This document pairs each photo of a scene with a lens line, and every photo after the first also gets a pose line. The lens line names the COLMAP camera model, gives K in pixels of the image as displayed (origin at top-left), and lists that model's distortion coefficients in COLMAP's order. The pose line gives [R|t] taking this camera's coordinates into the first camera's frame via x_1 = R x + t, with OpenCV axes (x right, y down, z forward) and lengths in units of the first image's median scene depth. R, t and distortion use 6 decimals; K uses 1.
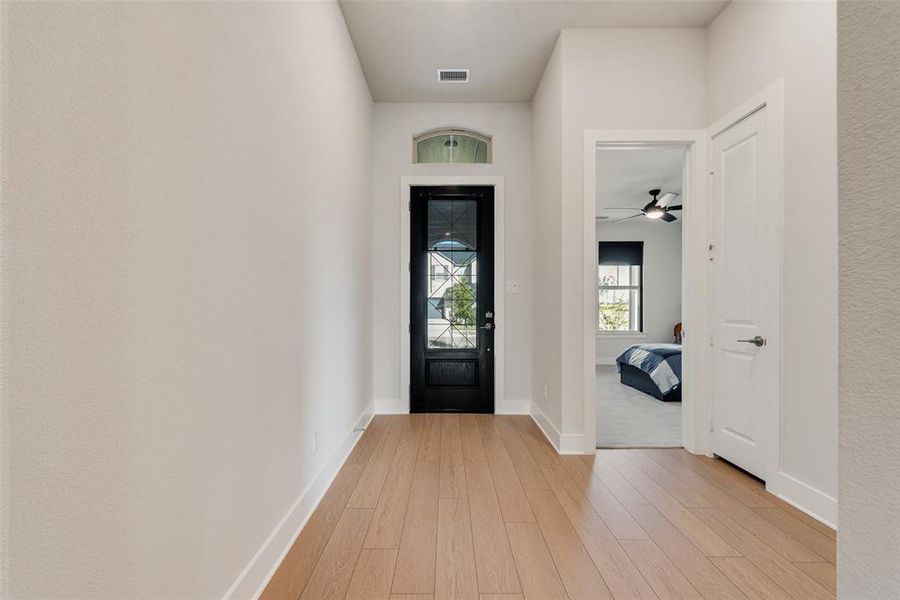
lens RADIAL K [[350.7, 0, 449.5], [0, 350.7, 303.1], [0, 0, 1]] dist [0.003856, -0.000194]
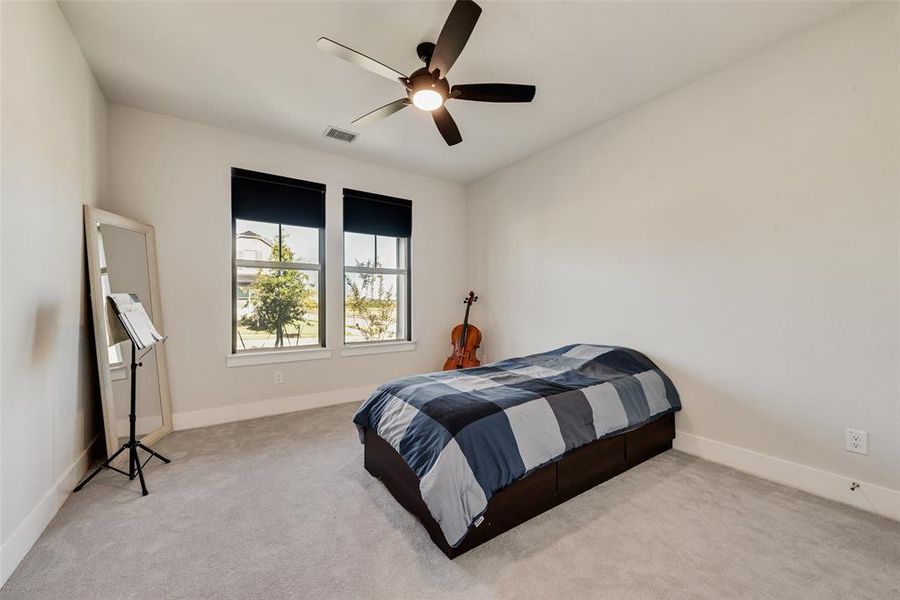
lens RADIAL K [[350.7, 0, 451.4], [0, 350.7, 298.1], [0, 0, 1]] dist [0.003856, -0.000194]
pose [[0.824243, -0.009689, 0.566154, 0.337557], [0.006045, 0.999947, 0.008312, 0.003731], [-0.566205, -0.003429, 0.824258, 0.584498]]
